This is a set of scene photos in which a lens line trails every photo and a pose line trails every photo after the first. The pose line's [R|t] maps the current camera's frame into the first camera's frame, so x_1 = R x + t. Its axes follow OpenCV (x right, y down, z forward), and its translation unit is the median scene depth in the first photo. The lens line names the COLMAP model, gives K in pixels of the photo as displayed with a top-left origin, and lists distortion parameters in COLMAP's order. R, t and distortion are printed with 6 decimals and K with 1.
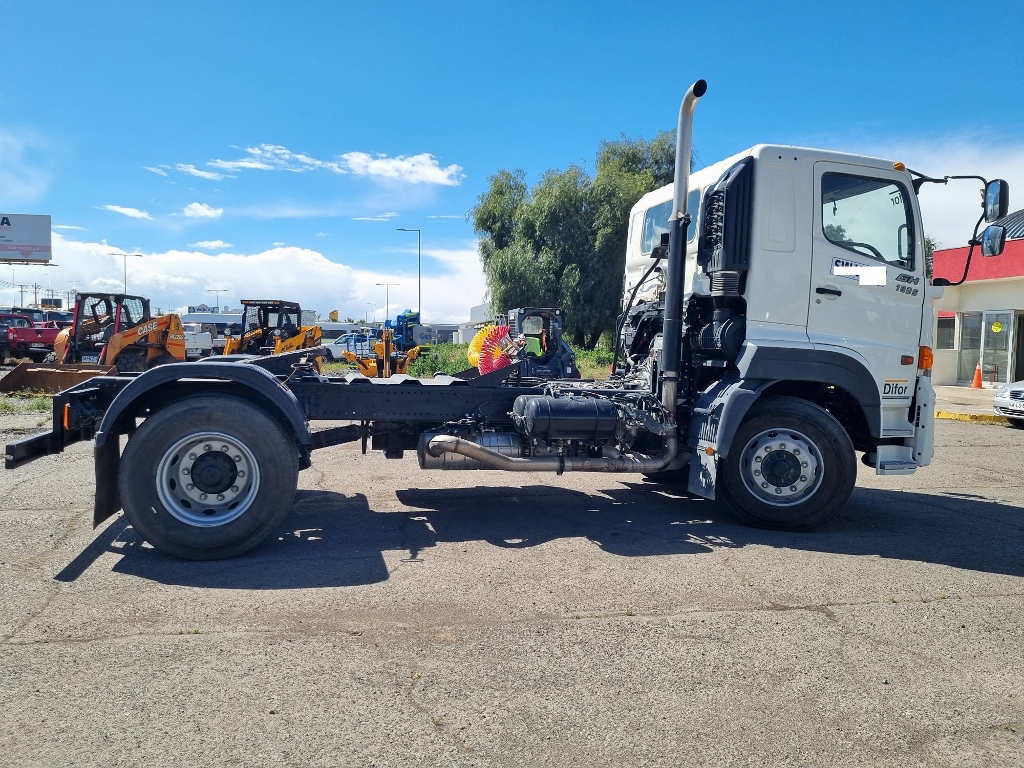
lens RADIAL K [[786.6, 0, 526.6], [0, 786.6, 375.4], [0, 0, 1]] dist [0.035202, -0.000370]
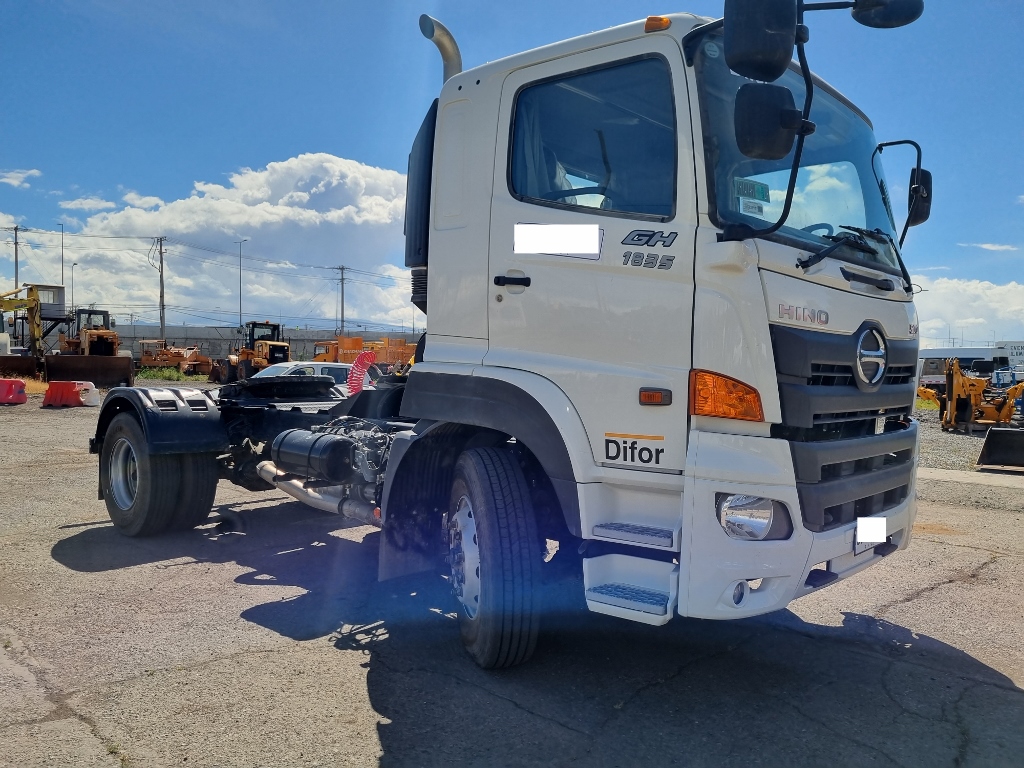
lens RADIAL K [[788.2, 0, 512.0], [0, 788.2, 384.0], [0, 0, 1]] dist [0.038461, -0.034690]
pose [[0.539165, 0.002955, -0.842195, 0.939213], [-0.034212, 0.999245, -0.018396, -0.016436], [0.841505, 0.038732, 0.538859, 0.712333]]
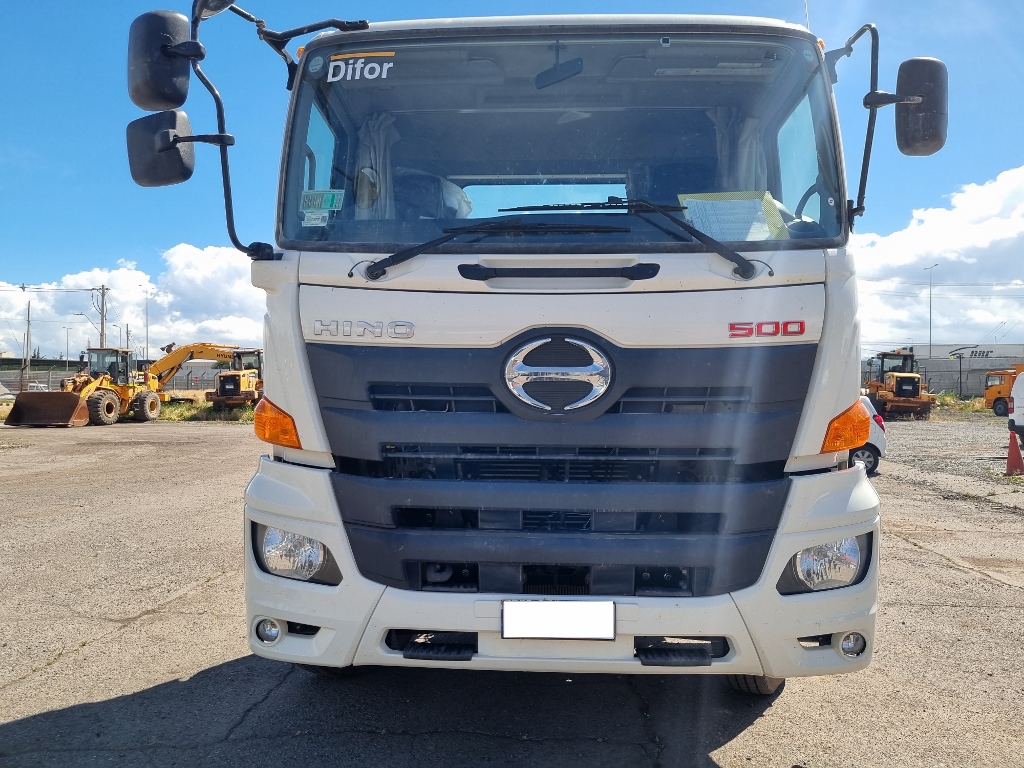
lens RADIAL K [[788.2, 0, 512.0], [0, 788.2, 384.0], [0, 0, 1]] dist [0.038461, -0.034690]
pose [[-0.290328, -0.036786, -0.956220, 1.010828], [-0.051544, 0.998411, -0.022759, -0.042582], [0.955538, 0.042680, -0.291763, 1.416543]]
